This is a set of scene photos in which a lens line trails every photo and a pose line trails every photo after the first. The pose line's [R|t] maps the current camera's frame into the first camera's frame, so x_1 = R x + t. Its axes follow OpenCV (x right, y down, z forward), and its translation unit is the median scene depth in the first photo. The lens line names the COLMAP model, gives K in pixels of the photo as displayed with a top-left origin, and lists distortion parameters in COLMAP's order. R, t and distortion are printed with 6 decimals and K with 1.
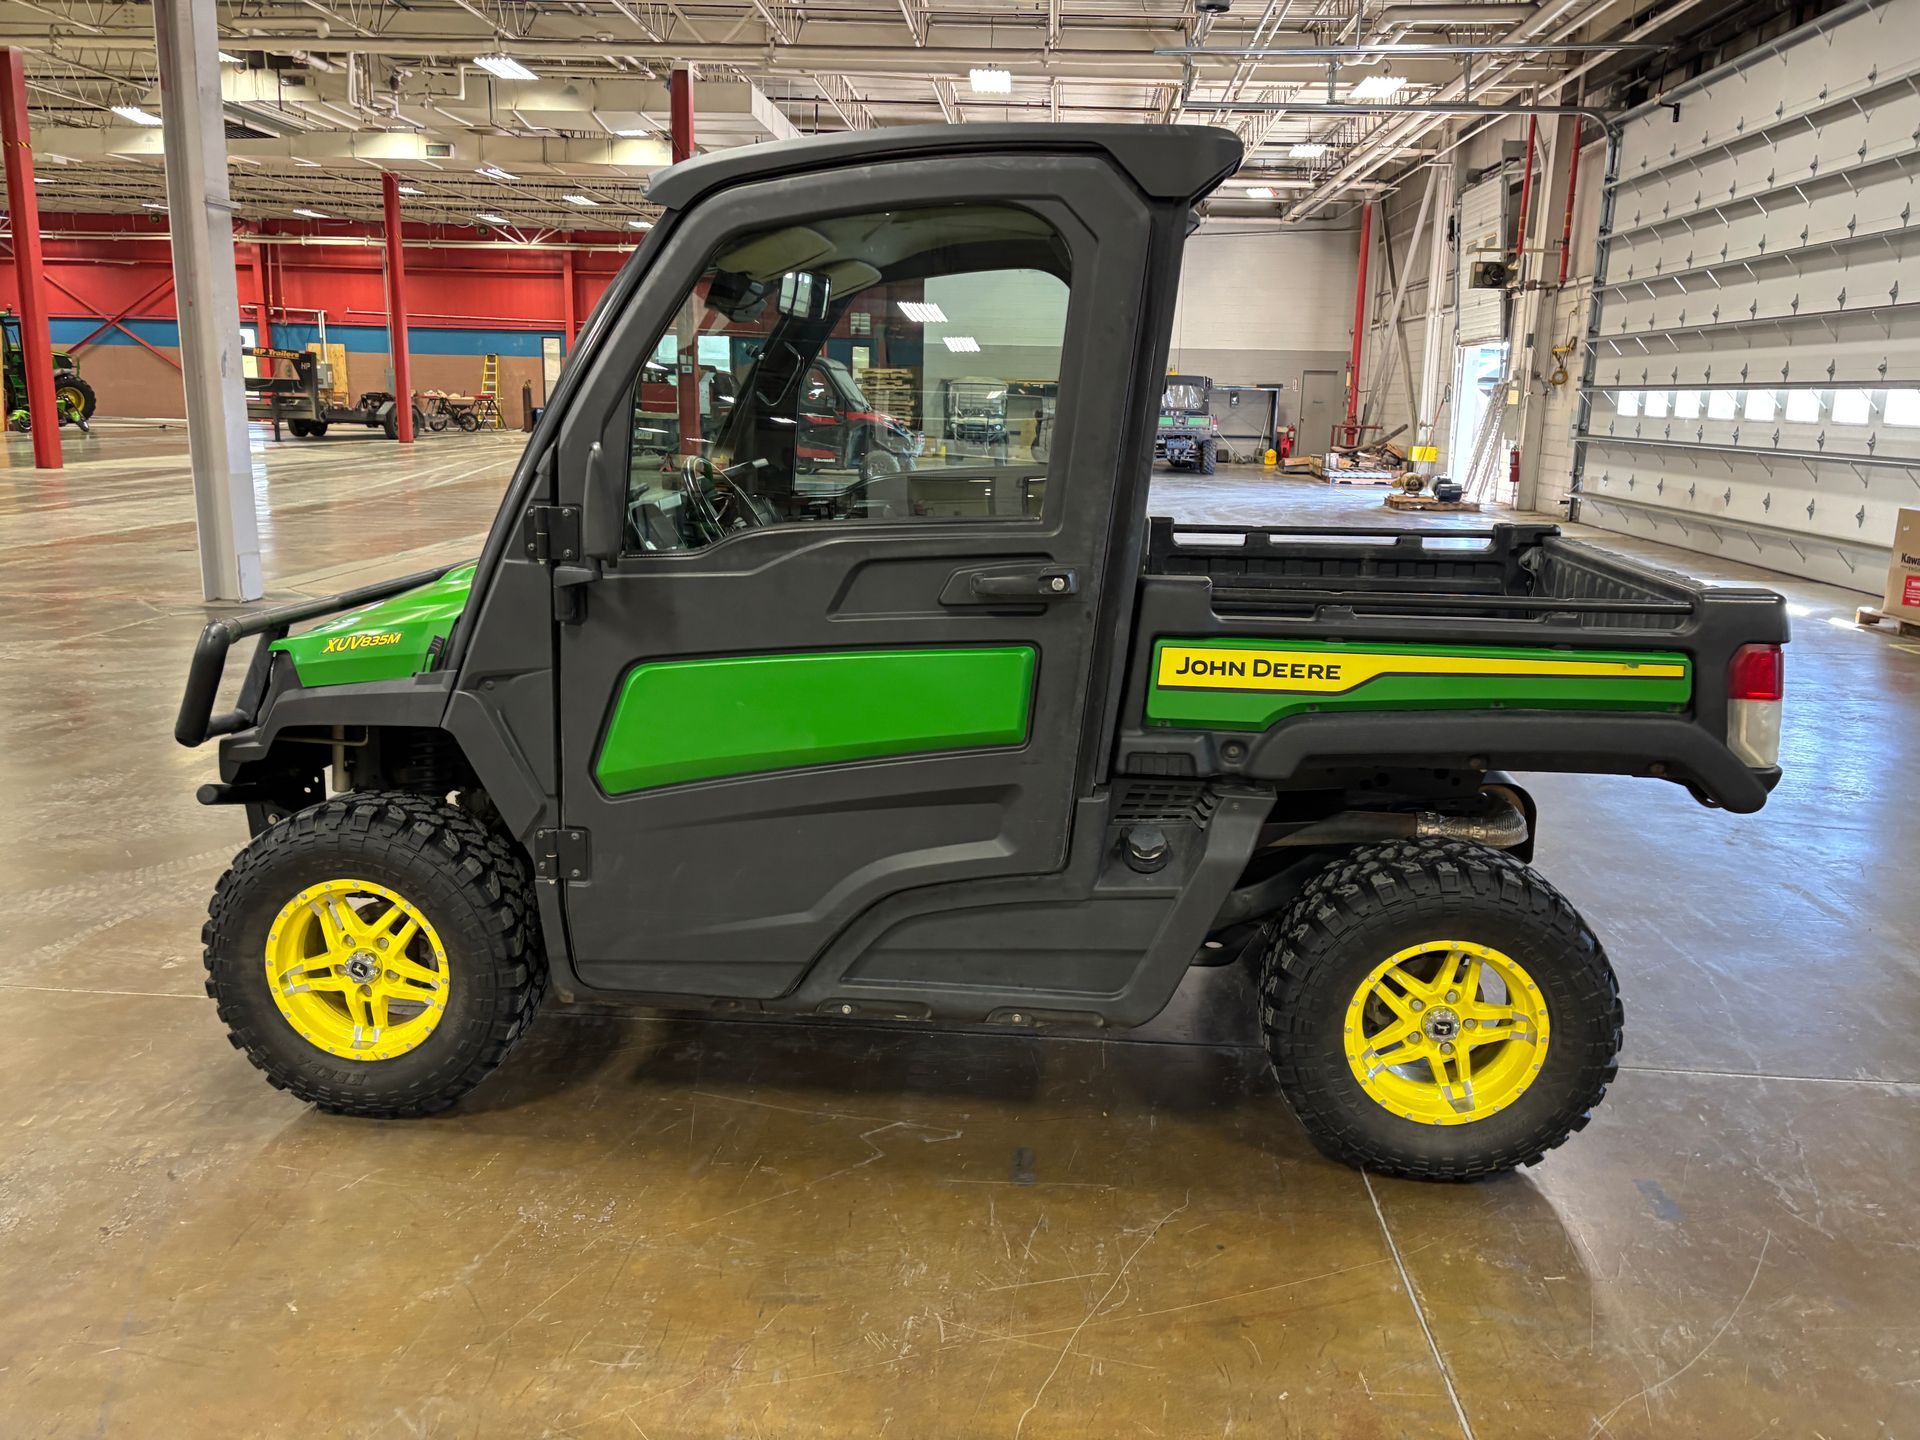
lens RADIAL K [[1470.7, 0, 955.5], [0, 1470.7, 691.5], [0, 0, 1]] dist [0.067199, -0.058226]
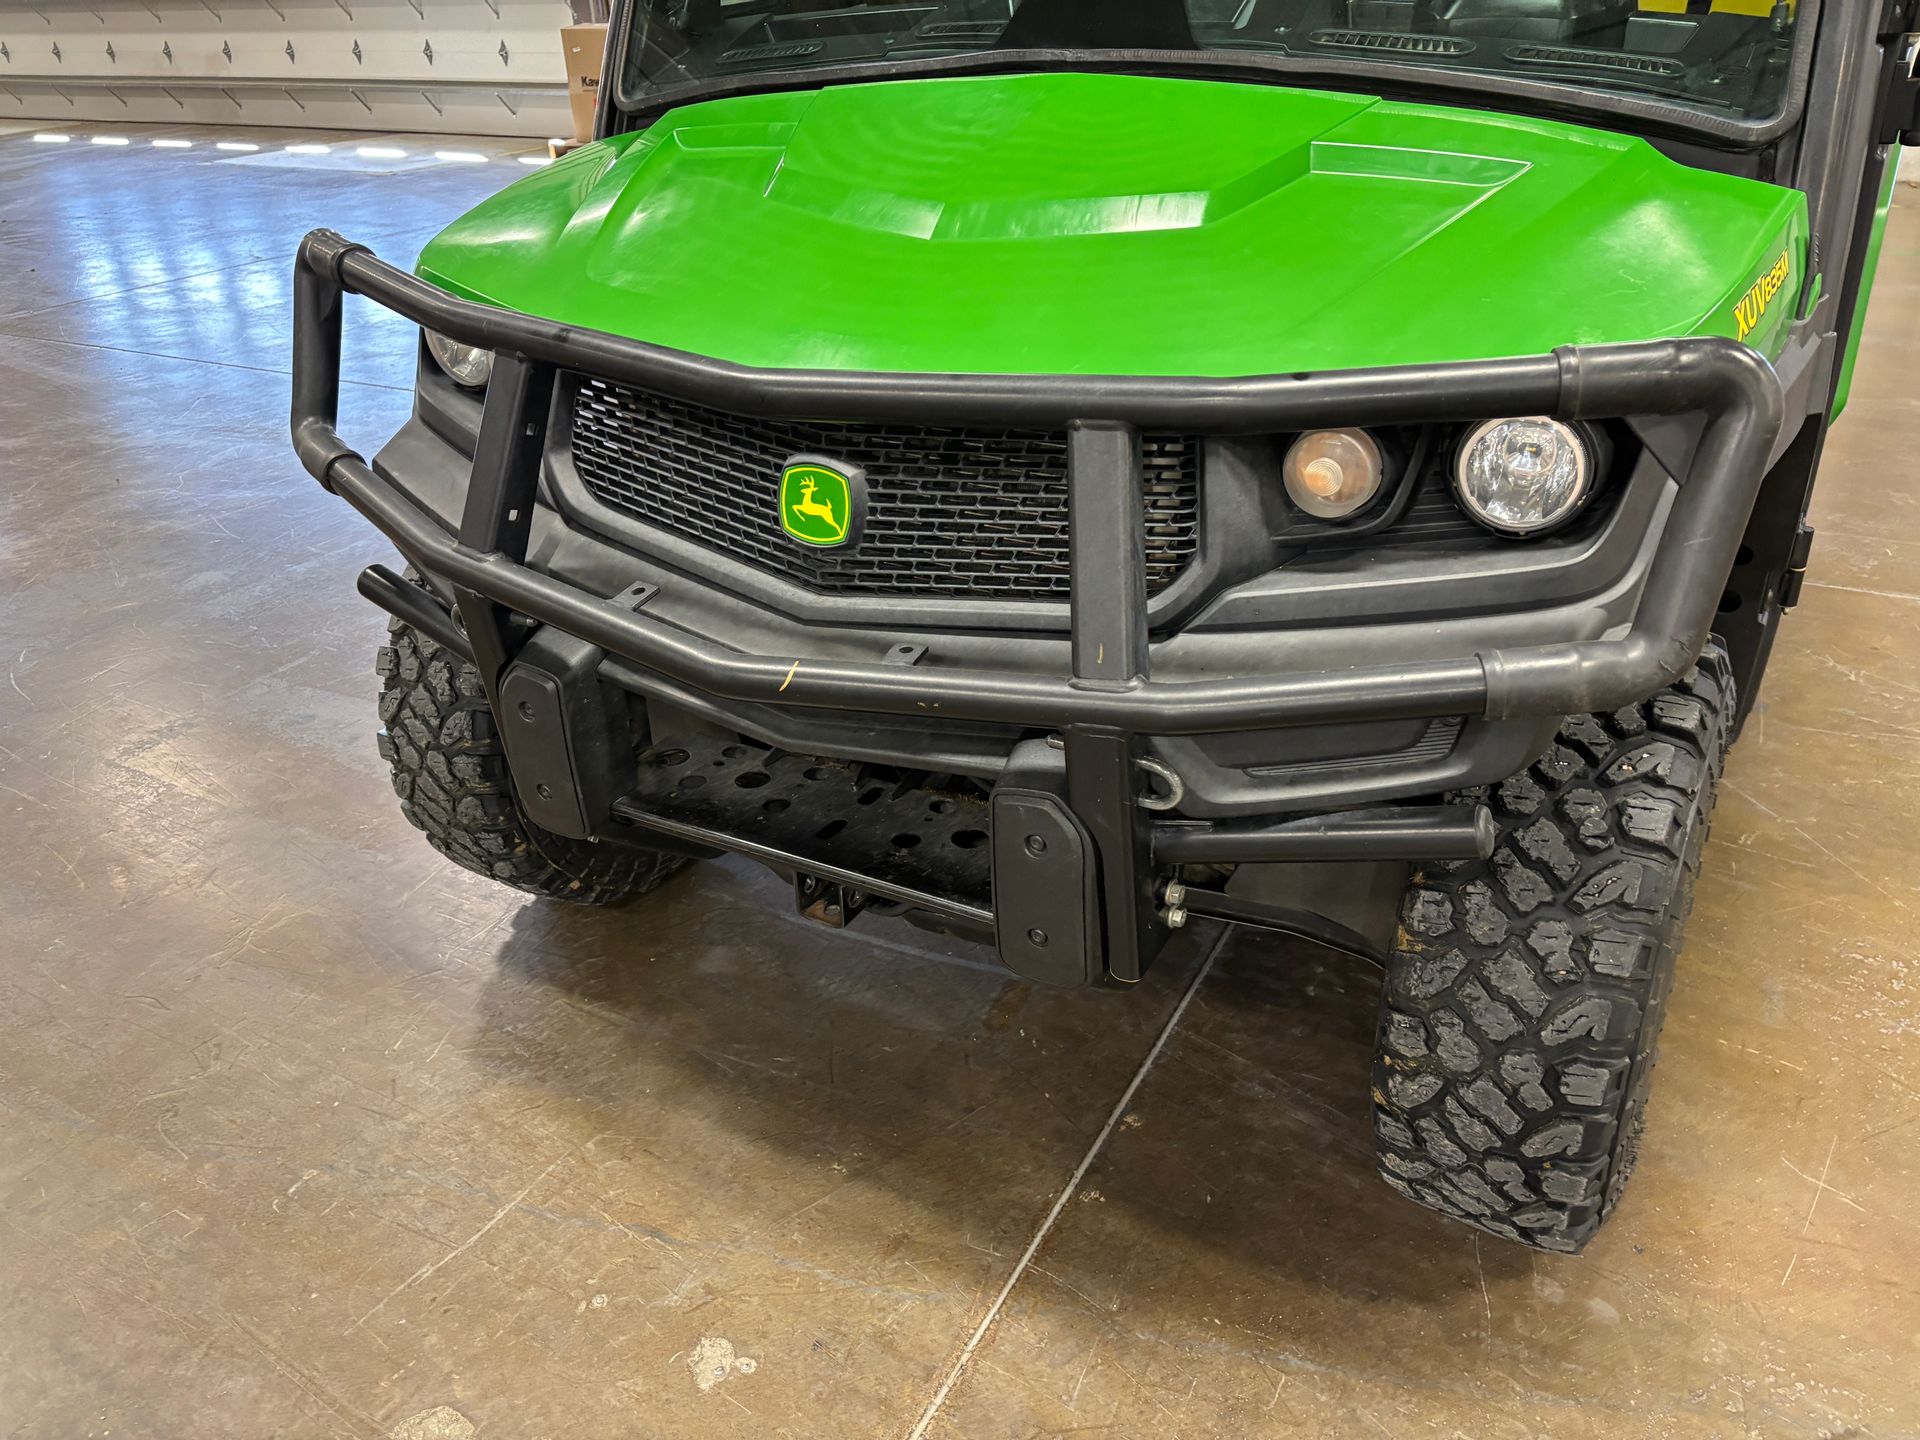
lens RADIAL K [[1493.1, 0, 960.0], [0, 1493.1, 720.0], [0, 0, 1]] dist [0.059291, -0.069910]
pose [[0.397112, -0.454001, 0.797612, -0.153910], [0.226105, 0.890686, 0.394406, -0.025431], [-0.889482, 0.023720, 0.456354, 0.166093]]
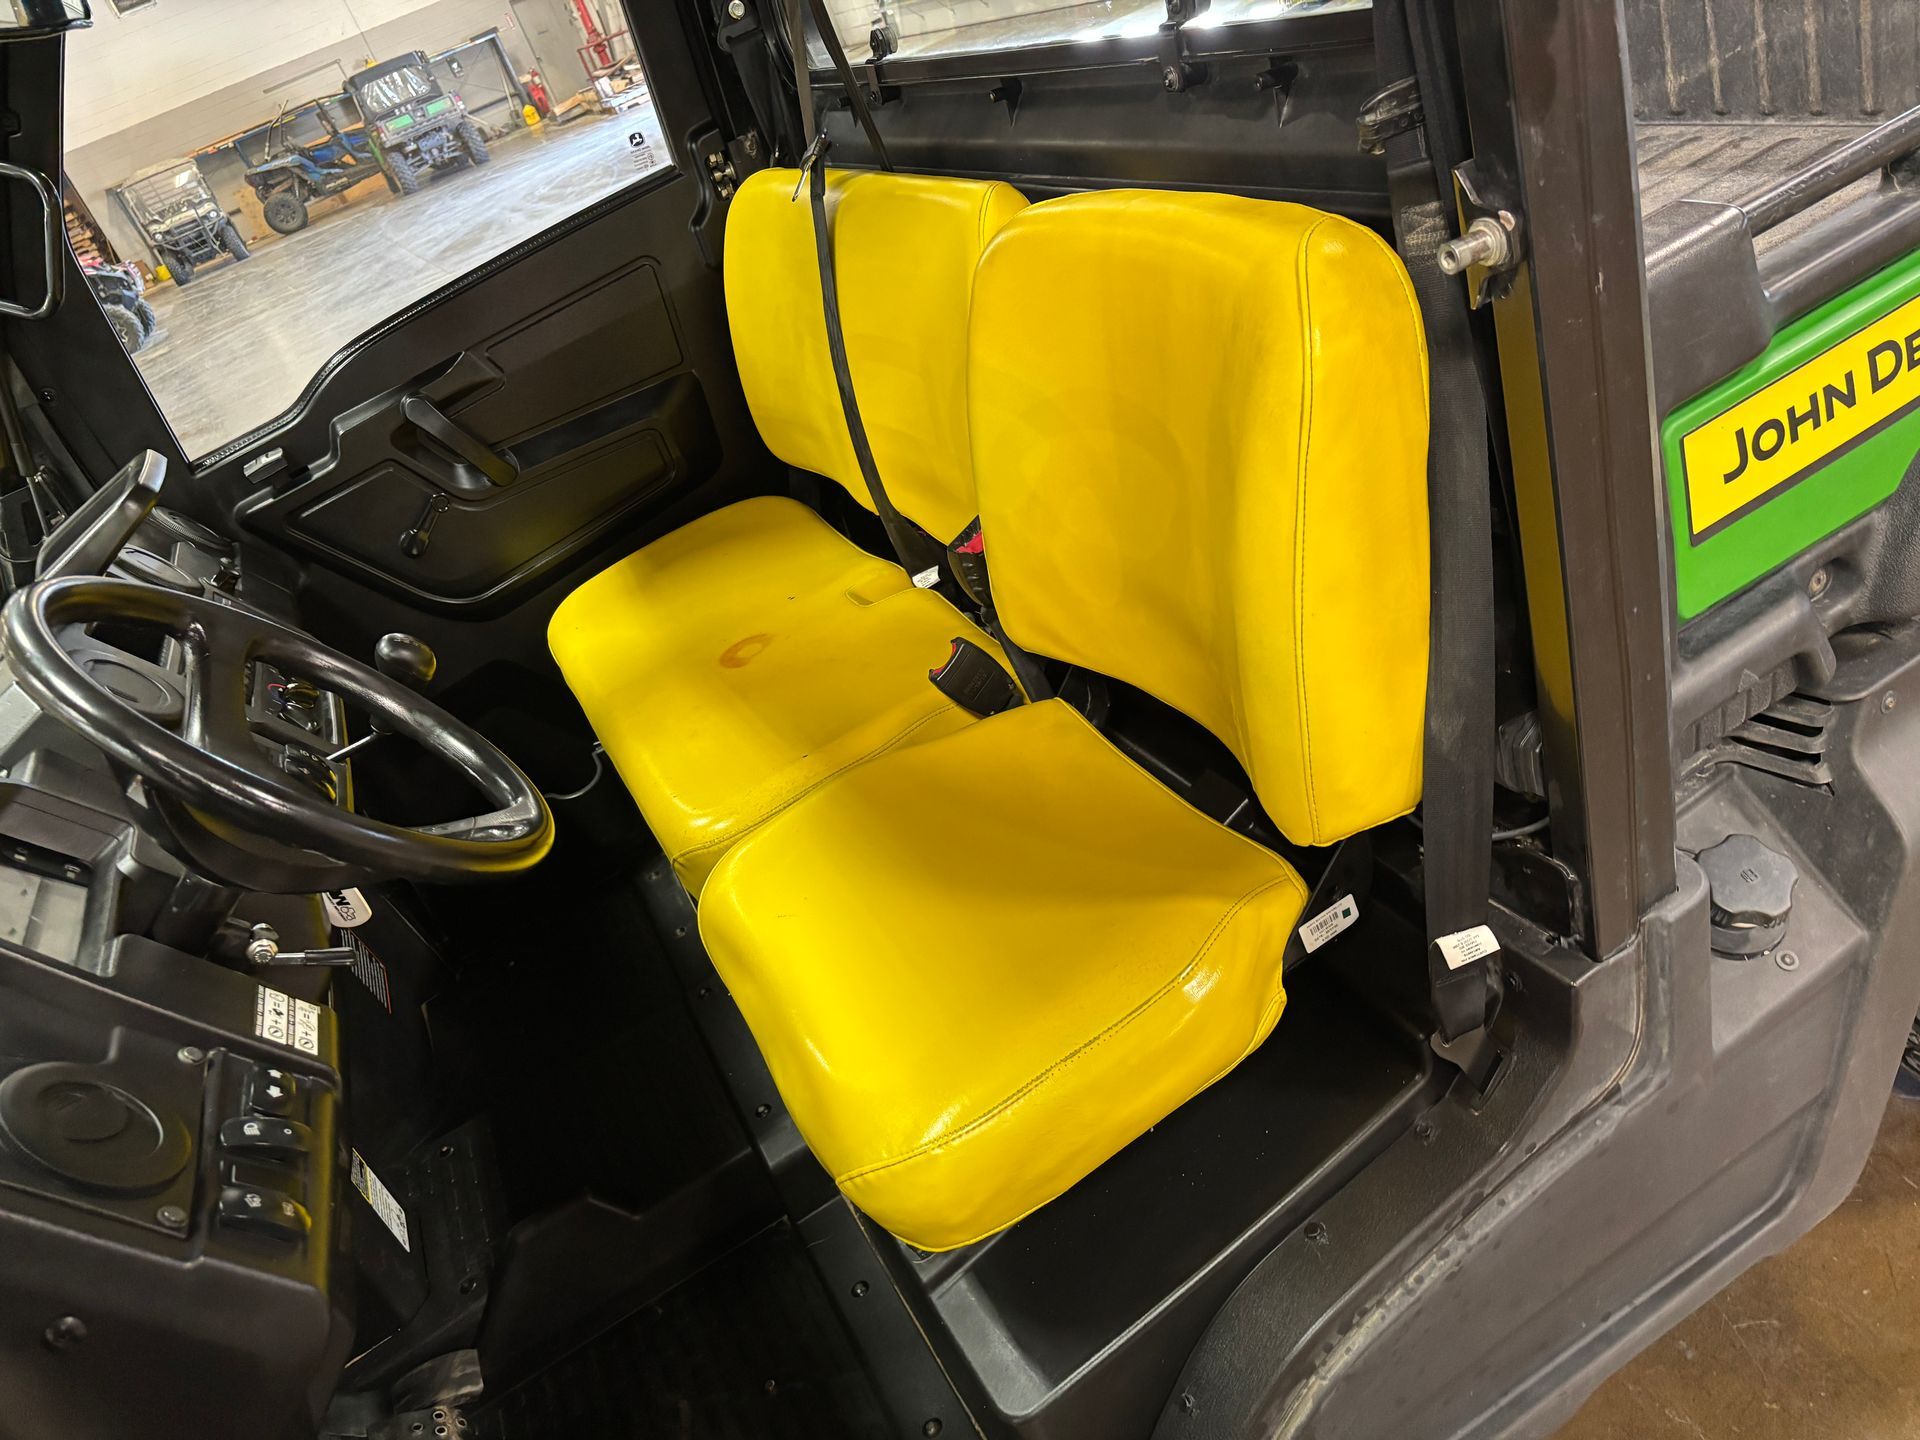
lens RADIAL K [[1447.6, 0, 950.9], [0, 1447.6, 701.2], [0, 0, 1]] dist [0.067087, -0.065617]
pose [[0.802816, -0.524280, 0.283930, -0.021841], [0.444693, 0.843736, 0.300595, -0.025982], [-0.397158, -0.115061, 0.910509, 0.118731]]
